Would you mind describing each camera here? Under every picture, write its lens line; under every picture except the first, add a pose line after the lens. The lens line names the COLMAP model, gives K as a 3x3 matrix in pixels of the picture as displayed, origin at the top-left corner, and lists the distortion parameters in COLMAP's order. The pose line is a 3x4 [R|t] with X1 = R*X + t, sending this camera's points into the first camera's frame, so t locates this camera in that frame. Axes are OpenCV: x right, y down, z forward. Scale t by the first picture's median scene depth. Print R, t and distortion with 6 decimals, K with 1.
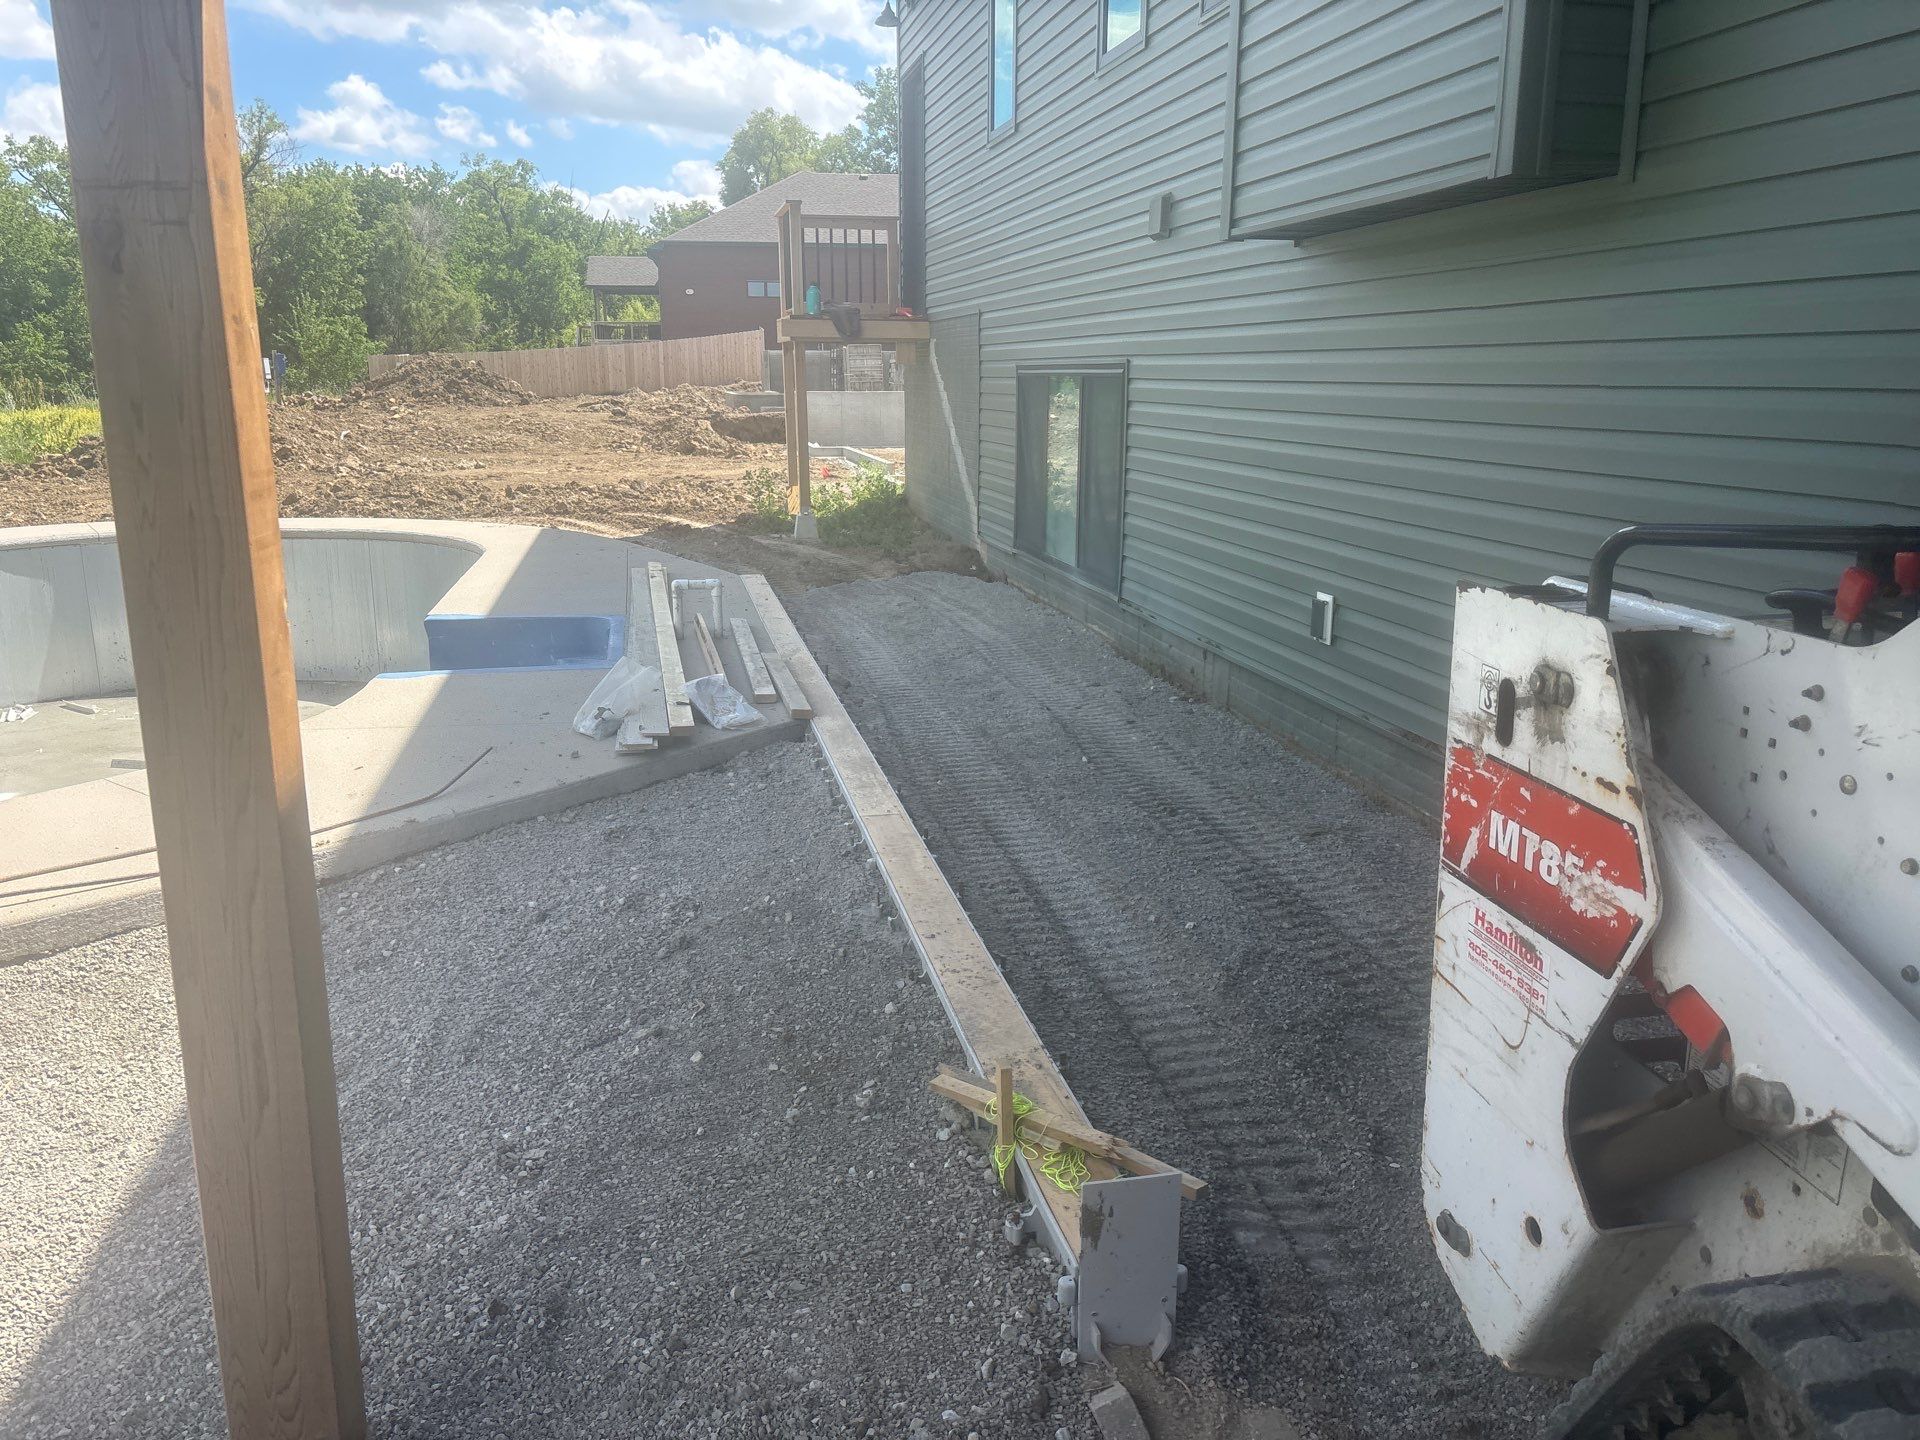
lens RADIAL K [[1443.5, 0, 947.2], [0, 1443.5, 716.9], [0, 0, 1]] dist [0.057867, -0.059547]
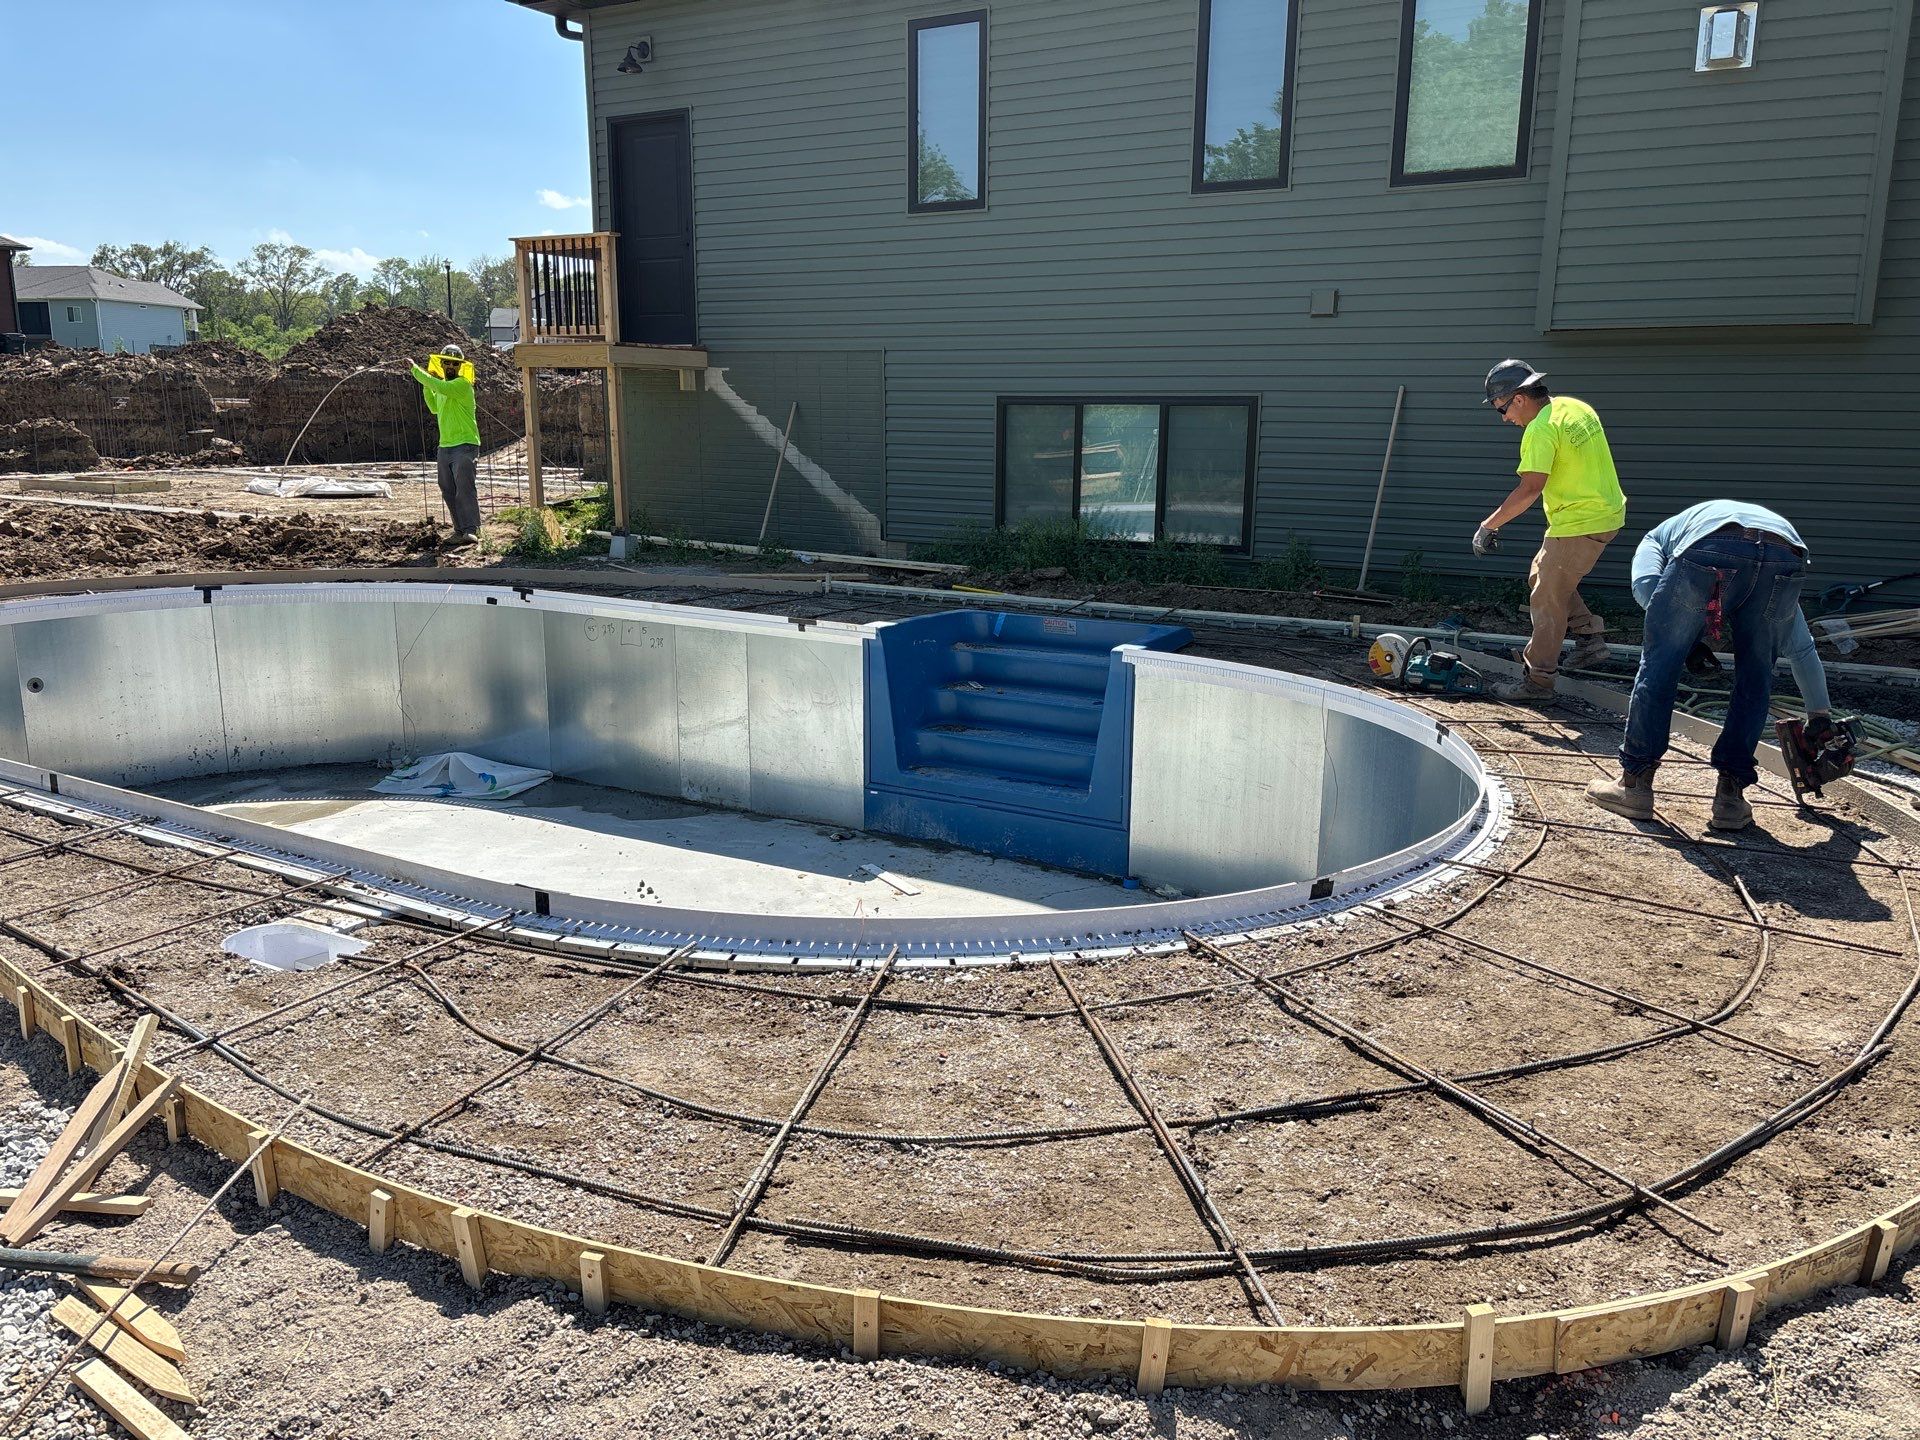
lens RADIAL K [[1443.5, 0, 962.6], [0, 1443.5, 706.6], [0, 0, 1]] dist [0.057867, -0.059547]
pose [[0.674576, -0.149658, 0.722876, -1.101977], [0.164938, 0.985035, 0.050017, -0.054490], [-0.719543, 0.085490, 0.689165, 0.219685]]
